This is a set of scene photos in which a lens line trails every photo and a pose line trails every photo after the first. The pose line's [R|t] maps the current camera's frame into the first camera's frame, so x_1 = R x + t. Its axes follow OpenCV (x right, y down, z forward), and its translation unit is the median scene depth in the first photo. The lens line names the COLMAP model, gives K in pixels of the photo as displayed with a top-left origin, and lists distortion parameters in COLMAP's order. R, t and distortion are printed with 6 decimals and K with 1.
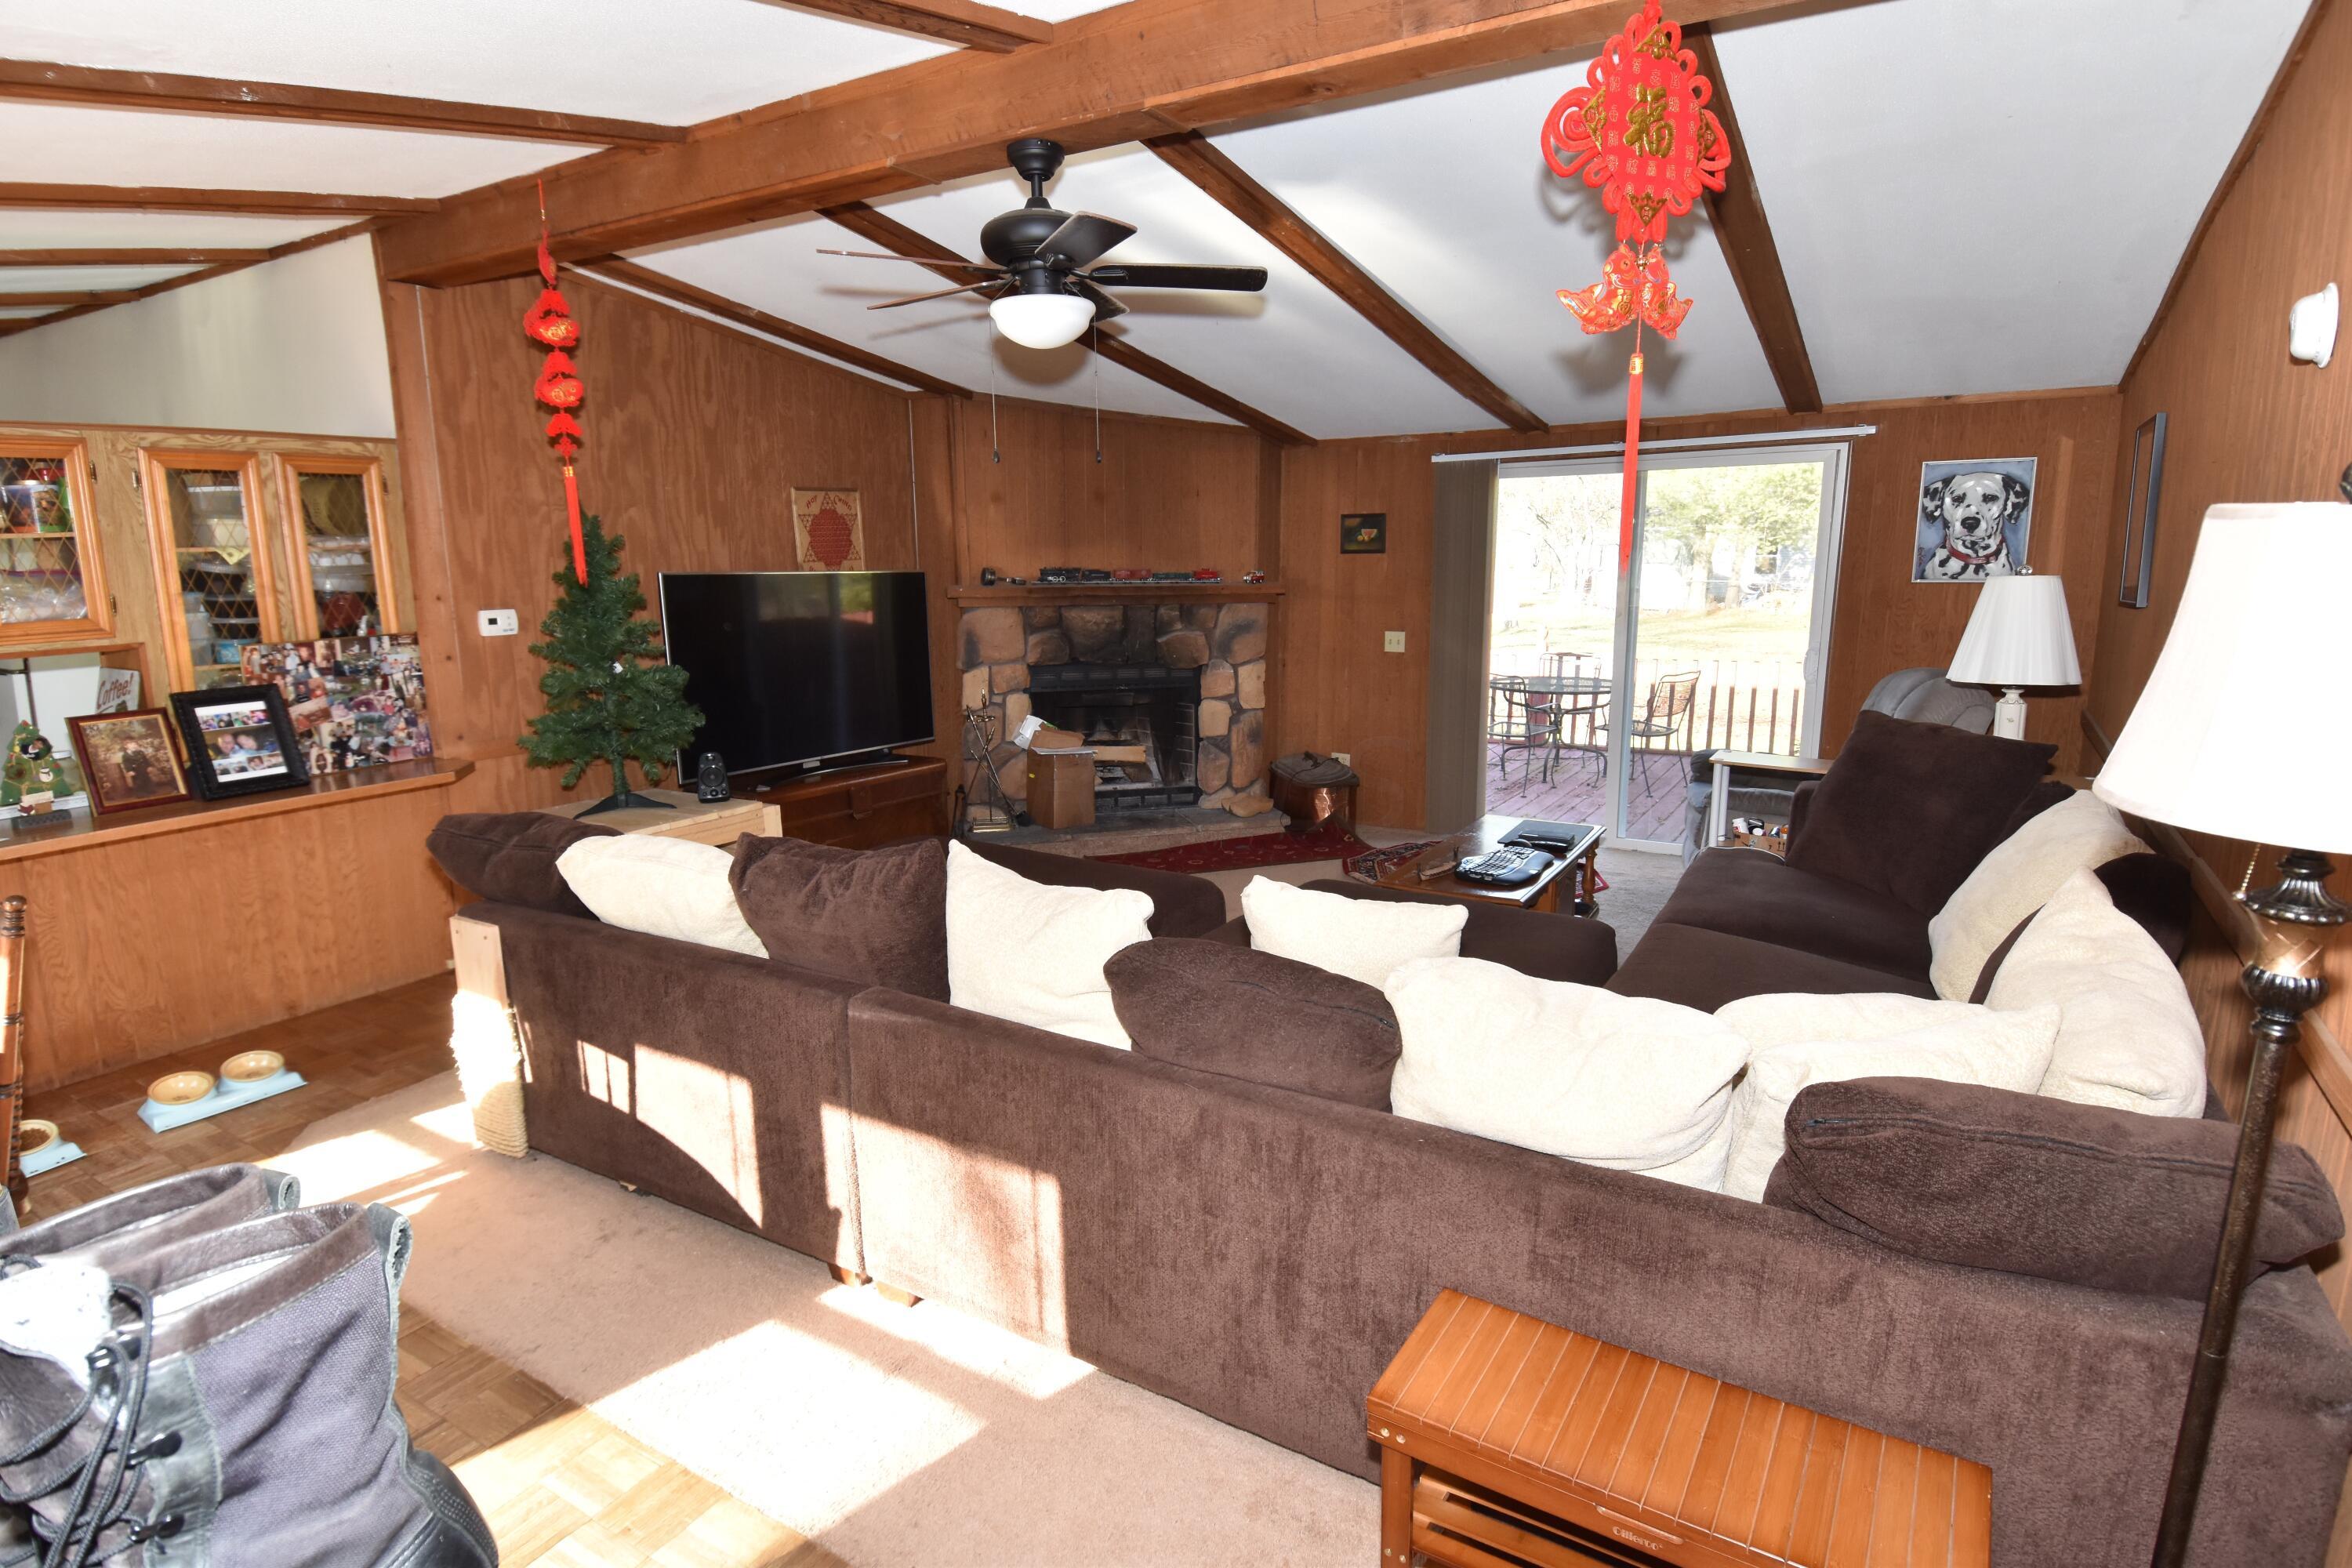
lens RADIAL K [[1245.1, 0, 1168.0], [0, 1245.1, 779.5], [0, 0, 1]] dist [0.031274, -0.001214]
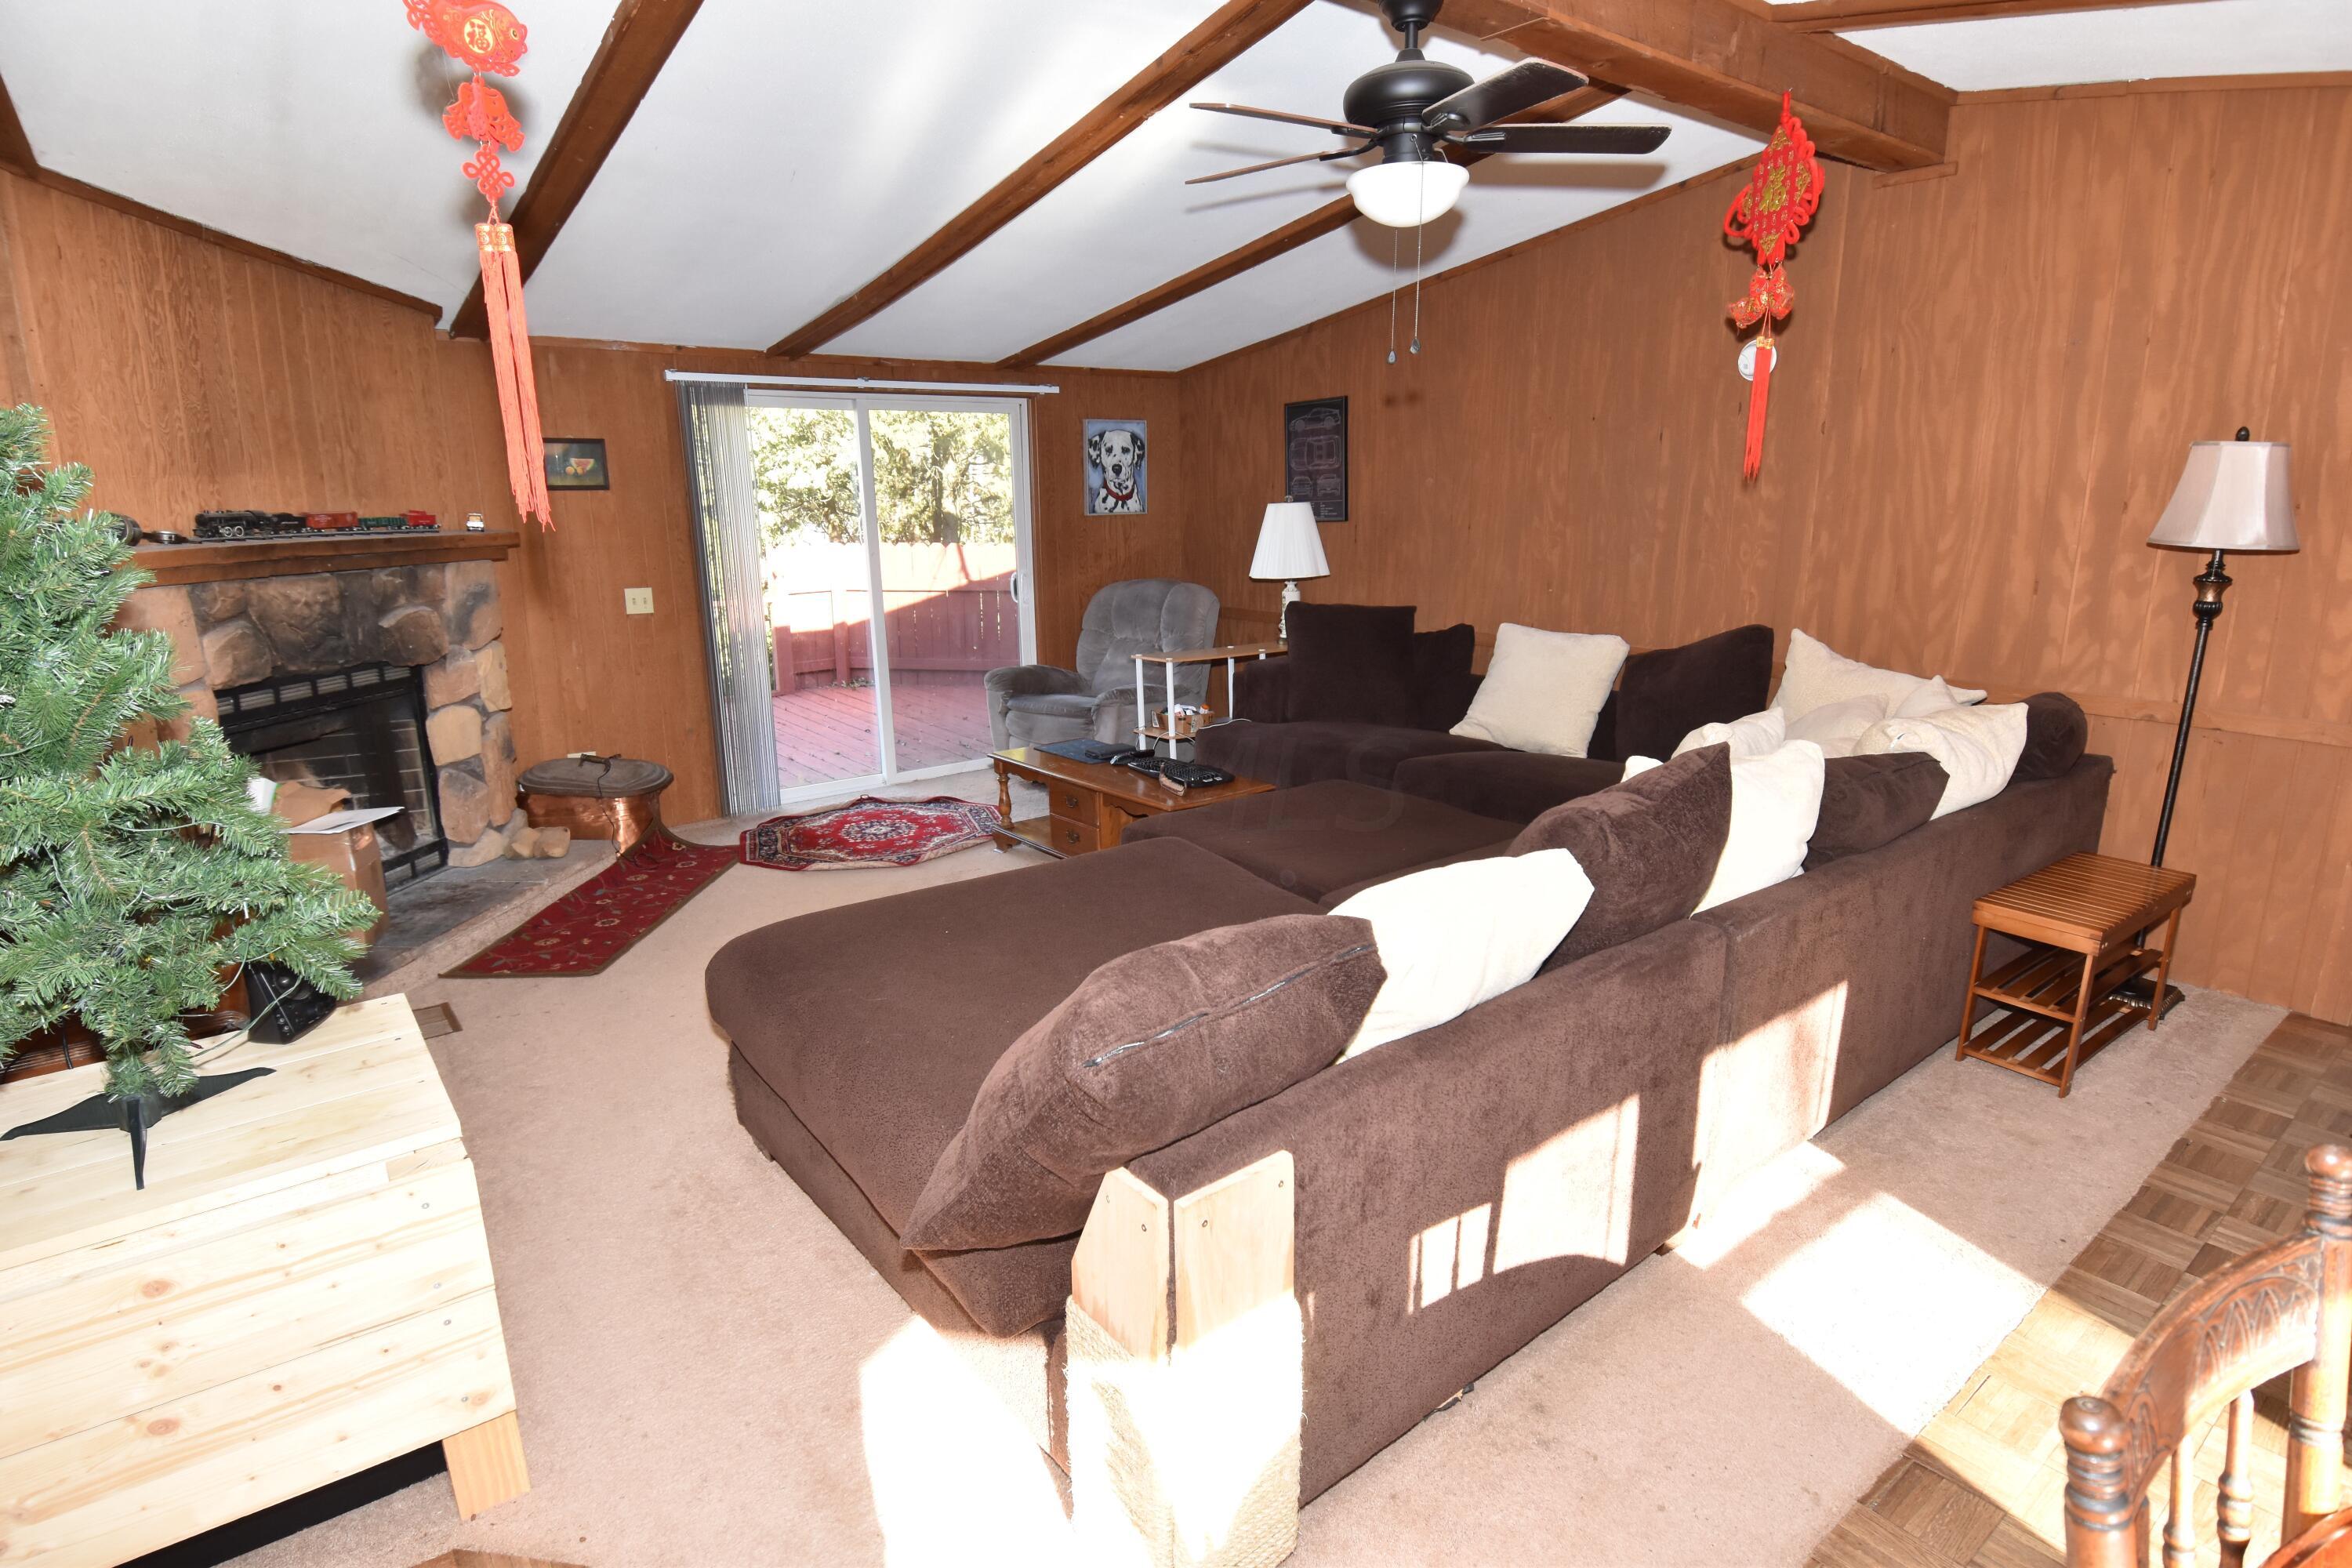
lens RADIAL K [[1245.1, 0, 1172.0], [0, 1245.1, 787.2], [0, 0, 1]] dist [0.031274, -0.001214]
pose [[0.326704, -0.213687, 0.920653, -0.610234], [0.180538, 0.970278, 0.161139, -0.078035], [-0.927723, 0.113568, 0.355573, 0.509103]]
